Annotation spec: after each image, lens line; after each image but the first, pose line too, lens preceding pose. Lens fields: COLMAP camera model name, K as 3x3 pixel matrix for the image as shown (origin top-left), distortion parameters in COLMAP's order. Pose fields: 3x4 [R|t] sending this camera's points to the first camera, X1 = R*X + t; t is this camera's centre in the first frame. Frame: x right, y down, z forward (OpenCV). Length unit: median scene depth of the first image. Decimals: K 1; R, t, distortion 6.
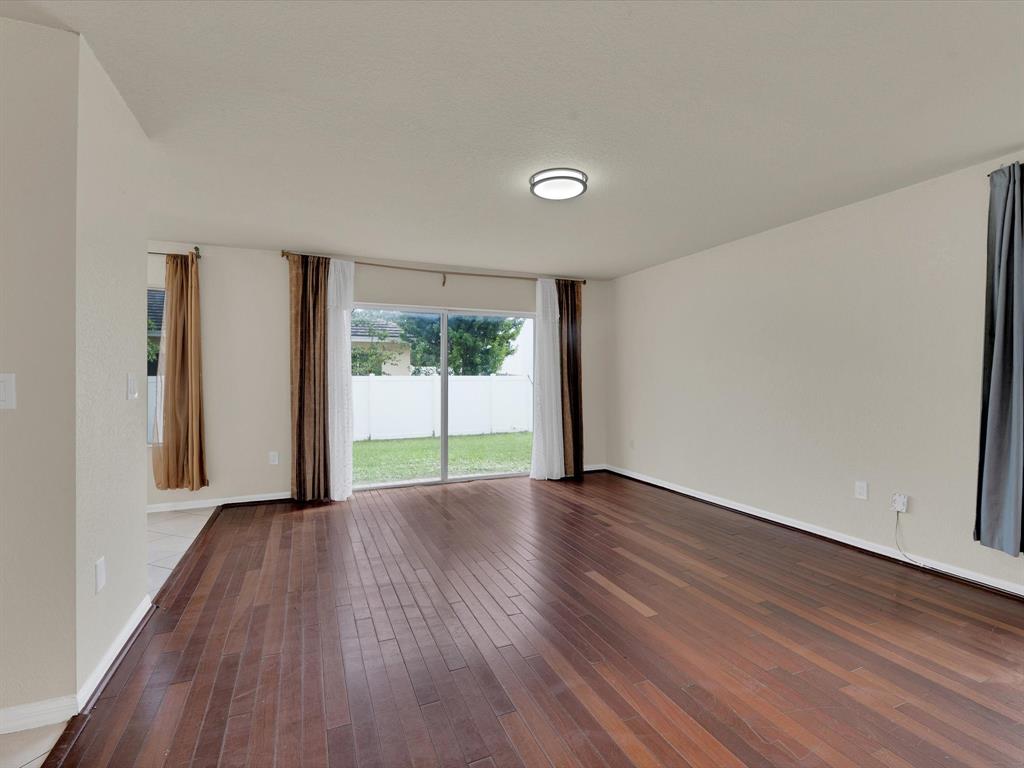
lens RADIAL K [[479.6, 0, 513.7], [0, 479.6, 368.1], [0, 0, 1]] dist [0.001720, 0.000060]
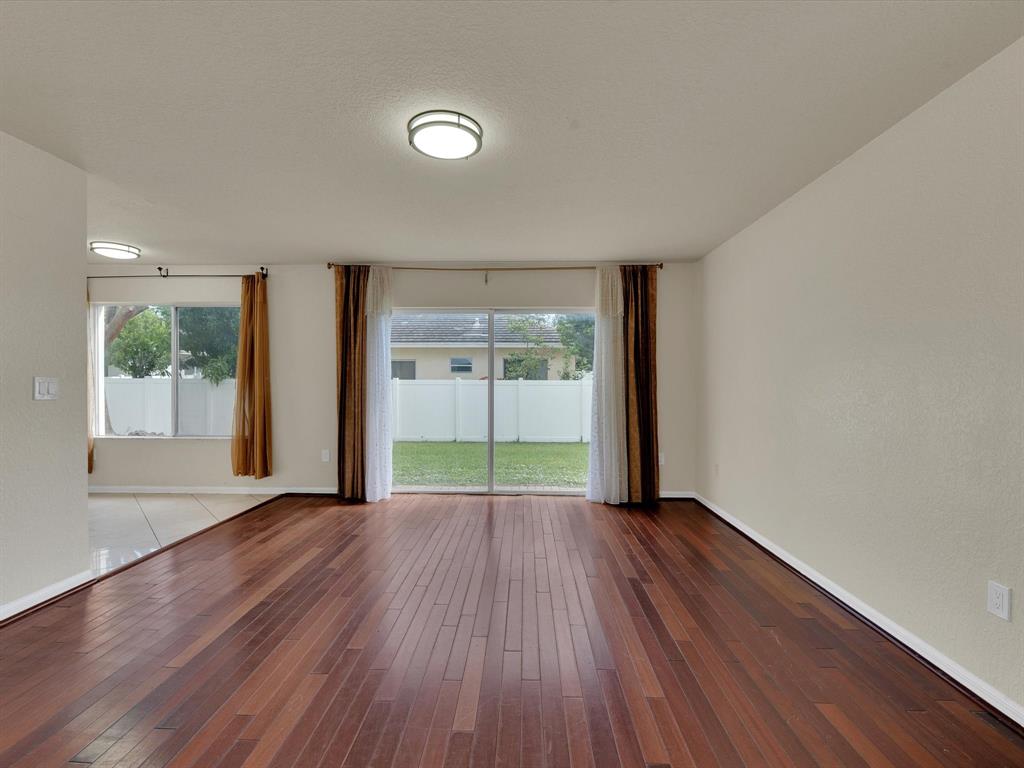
lens RADIAL K [[465.6, 0, 513.3], [0, 465.6, 382.0], [0, 0, 1]] dist [-0.000277, -0.000320]
pose [[0.905185, 0.005812, -0.424978, 0.315568], [0.002667, 0.999809, 0.019354, 0.001931], [0.425010, -0.018652, 0.904997, 0.217356]]
